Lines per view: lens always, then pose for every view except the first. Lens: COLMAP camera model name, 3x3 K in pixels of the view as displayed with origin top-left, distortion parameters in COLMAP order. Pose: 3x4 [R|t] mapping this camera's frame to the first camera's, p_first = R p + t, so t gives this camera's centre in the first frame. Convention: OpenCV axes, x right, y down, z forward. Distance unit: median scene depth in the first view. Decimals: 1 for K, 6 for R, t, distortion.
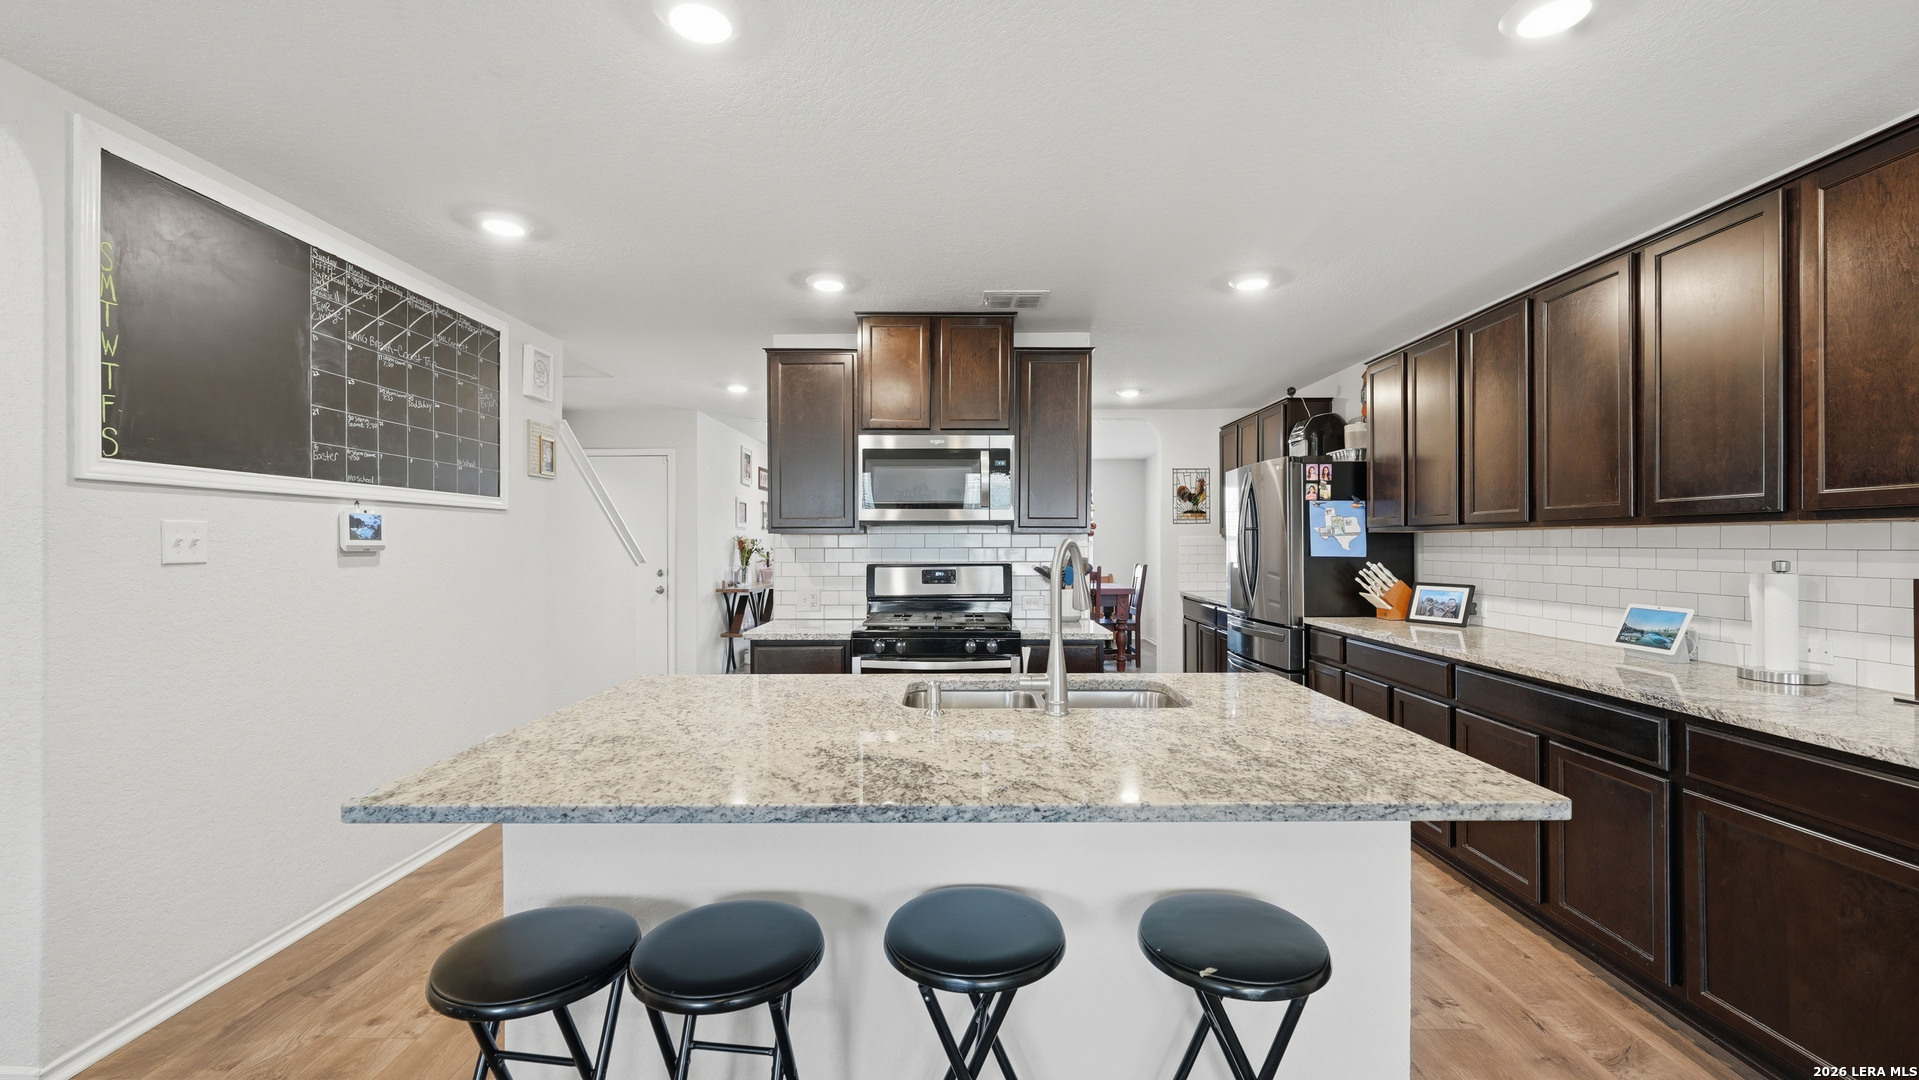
lens RADIAL K [[772.9, 0, 957.4], [0, 772.9, 539.9], [0, 0, 1]] dist [-0.001539, -0.000364]
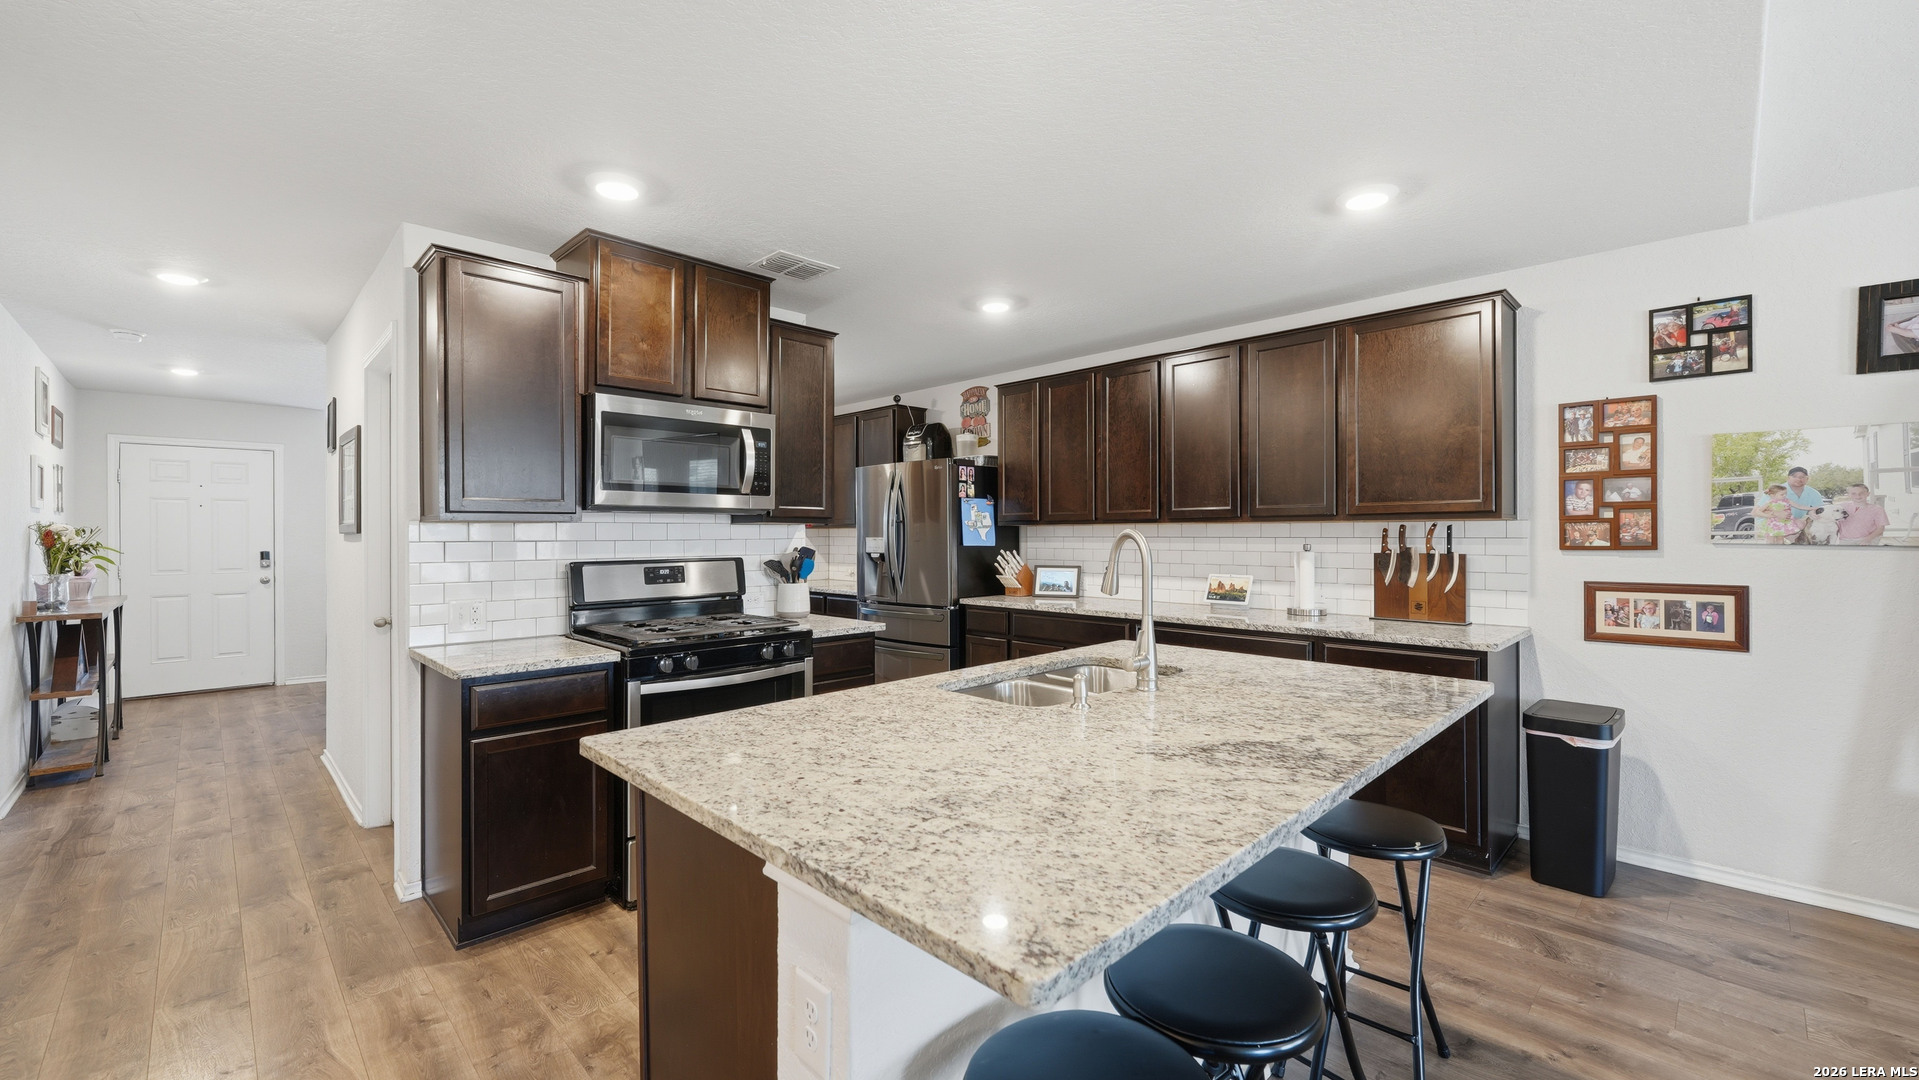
lens RADIAL K [[772.9, 0, 957.4], [0, 772.9, 539.9], [0, 0, 1]] dist [-0.001539, -0.000364]
pose [[0.704806, -0.004967, 0.709383, -0.427209], [-0.001945, 0.999958, 0.008934, 0.002298], [-0.709397, -0.007677, 0.704767, 0.216180]]
